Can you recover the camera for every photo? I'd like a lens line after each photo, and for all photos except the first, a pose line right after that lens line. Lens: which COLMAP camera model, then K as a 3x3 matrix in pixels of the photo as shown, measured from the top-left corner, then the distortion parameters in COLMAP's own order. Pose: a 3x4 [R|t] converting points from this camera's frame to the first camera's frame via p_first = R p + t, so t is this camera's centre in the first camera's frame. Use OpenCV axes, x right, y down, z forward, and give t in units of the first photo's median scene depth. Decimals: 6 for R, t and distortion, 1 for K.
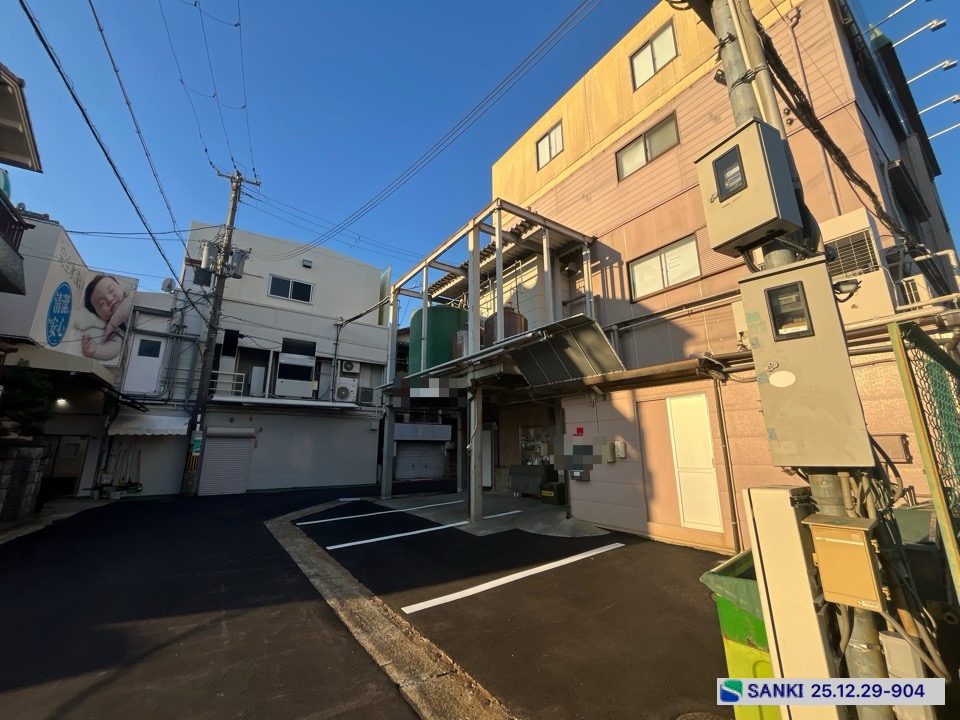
lens RADIAL K [[388.6, 0, 476.8], [0, 388.6, 360.6], [0, 0, 1]] dist [-0.003335, -0.000112]
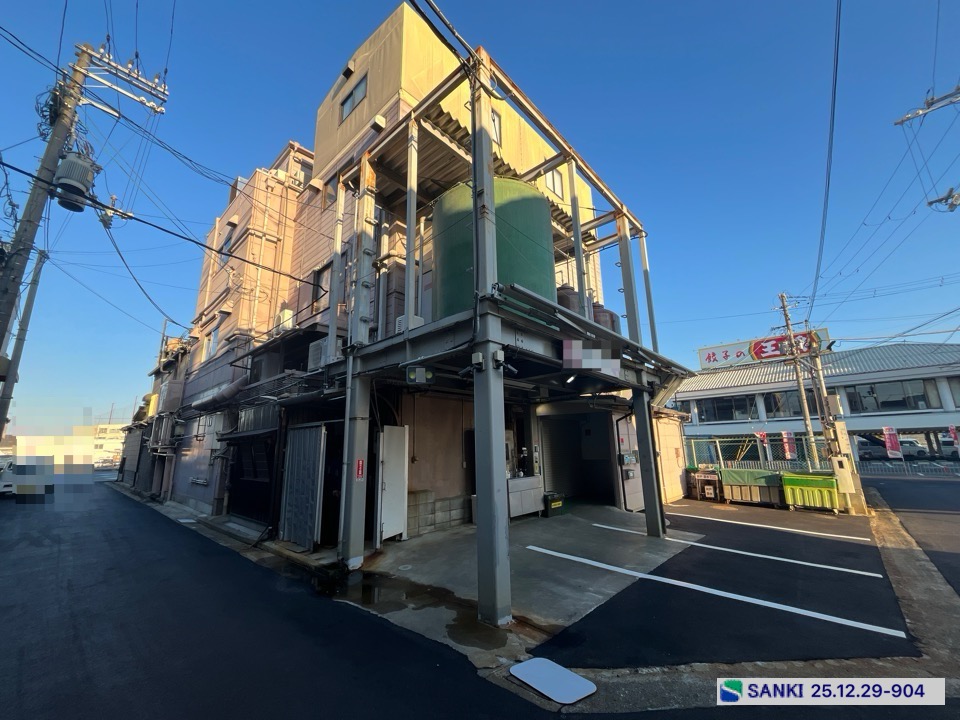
lens RADIAL K [[388.6, 0, 476.8], [0, 388.6, 360.6], [0, 0, 1]] dist [-0.003335, -0.000112]
pose [[-0.211047, 0.226576, 0.950854, -0.772244], [-0.198954, 0.942444, -0.268731, 0.316655], [-0.957014, -0.245891, -0.153821, 1.465616]]
